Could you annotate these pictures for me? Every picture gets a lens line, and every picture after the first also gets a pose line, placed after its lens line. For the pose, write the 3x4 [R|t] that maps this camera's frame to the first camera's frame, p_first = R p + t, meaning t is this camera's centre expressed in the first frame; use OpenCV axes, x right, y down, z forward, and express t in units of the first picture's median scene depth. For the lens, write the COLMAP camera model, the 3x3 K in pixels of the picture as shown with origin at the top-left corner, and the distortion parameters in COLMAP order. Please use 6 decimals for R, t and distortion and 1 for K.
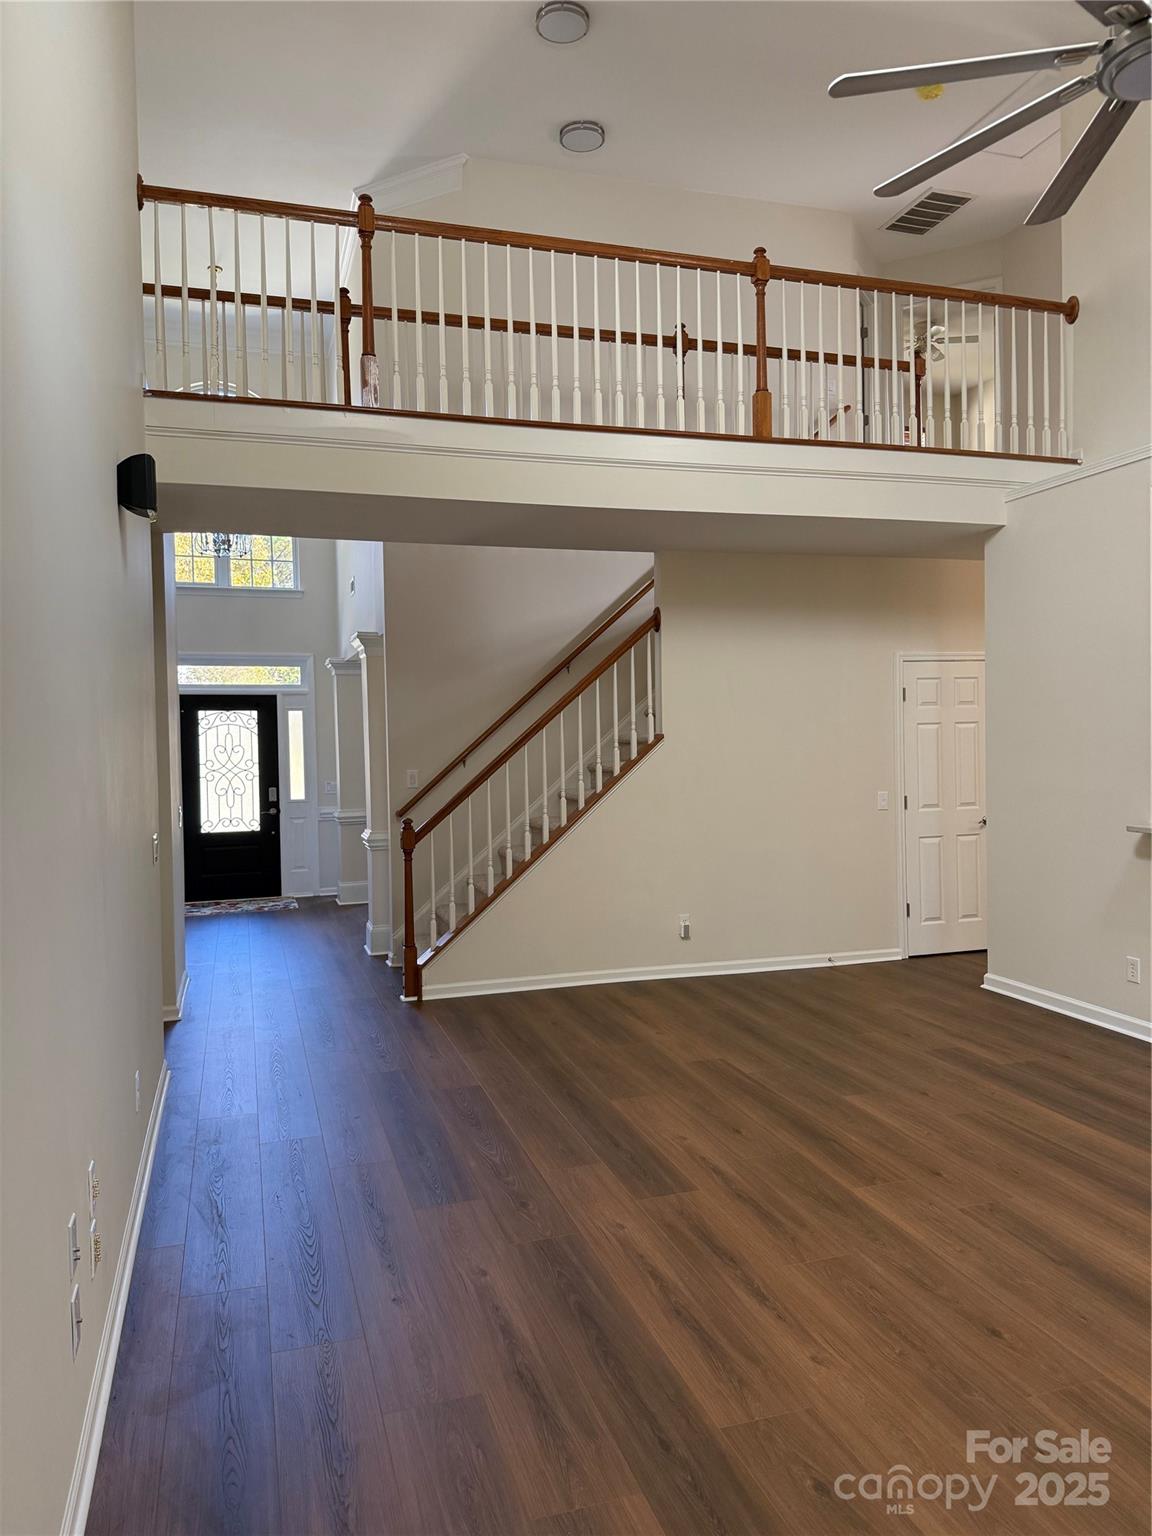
lens RADIAL K [[1079.7, 0, 580.9], [0, 1079.7, 767.6], [0, 0, 1]] dist [0.043355, -0.047435]
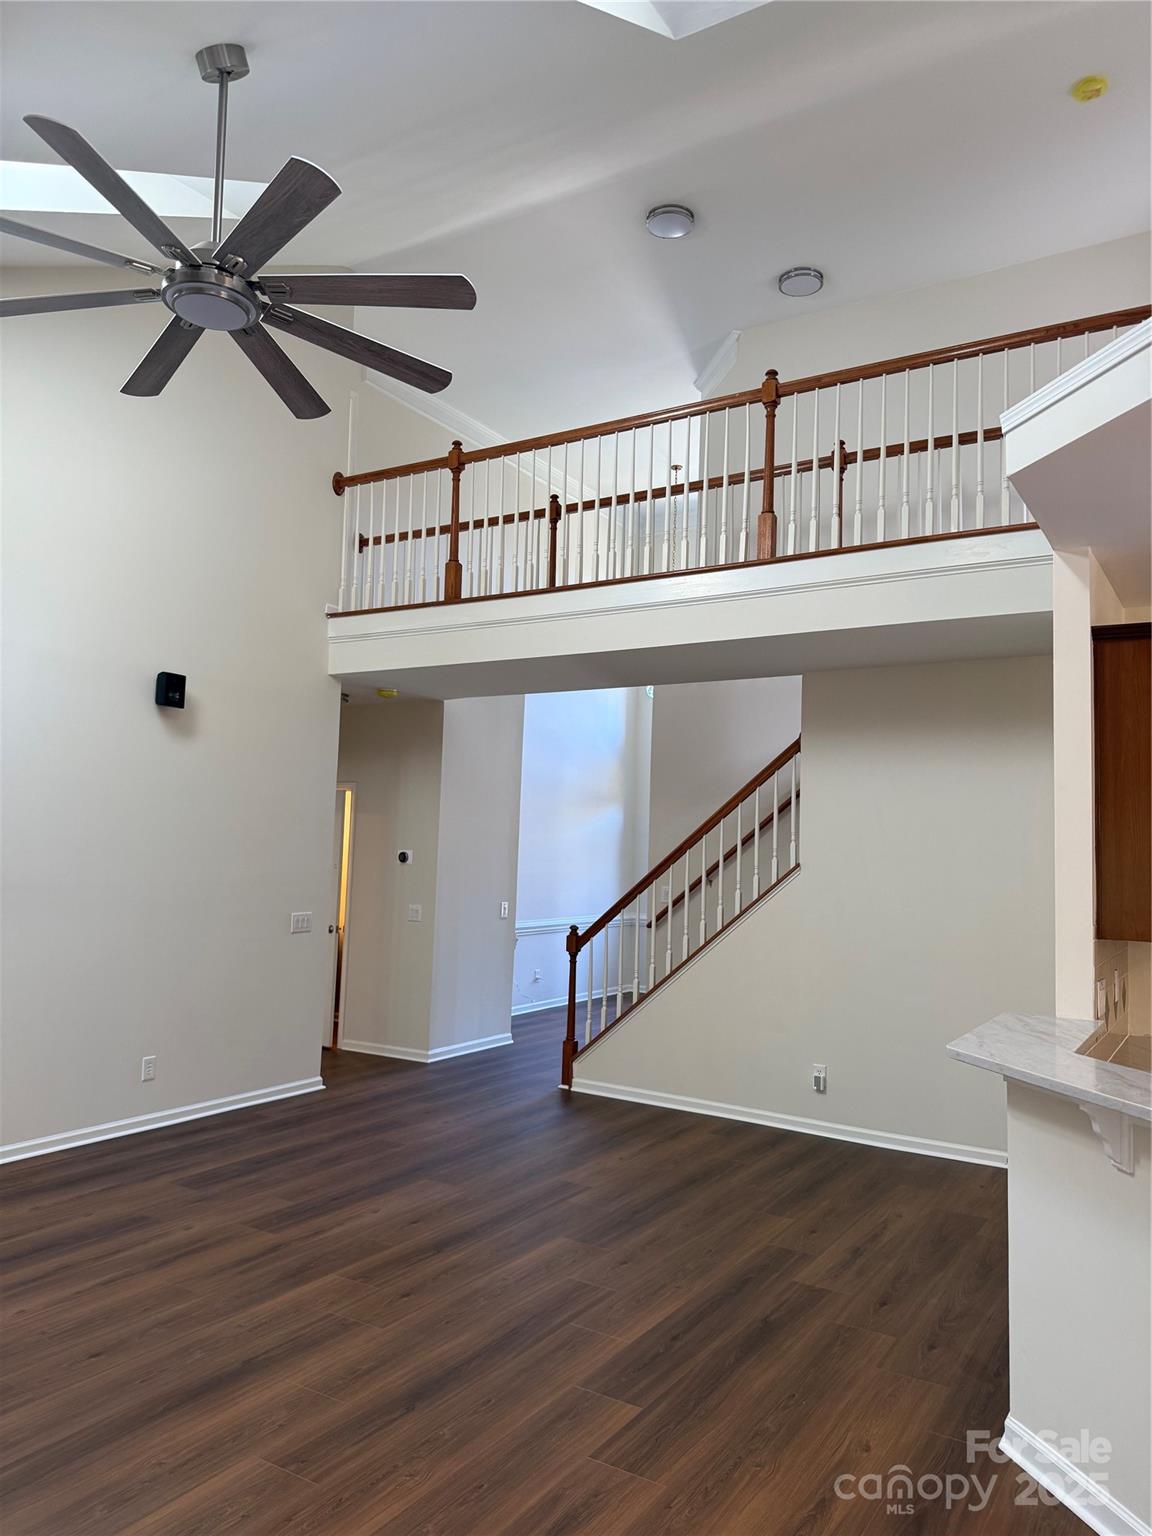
lens RADIAL K [[1085.3, 0, 575.3], [0, 1085.3, 780.6], [0, 0, 1]] dist [0.020897, -0.003243]
pose [[0.643222, -0.017377, -0.765482, 0.880159], [-0.059938, 0.995532, -0.072964, -0.031504], [0.763330, 0.092814, 0.639307, 0.302043]]
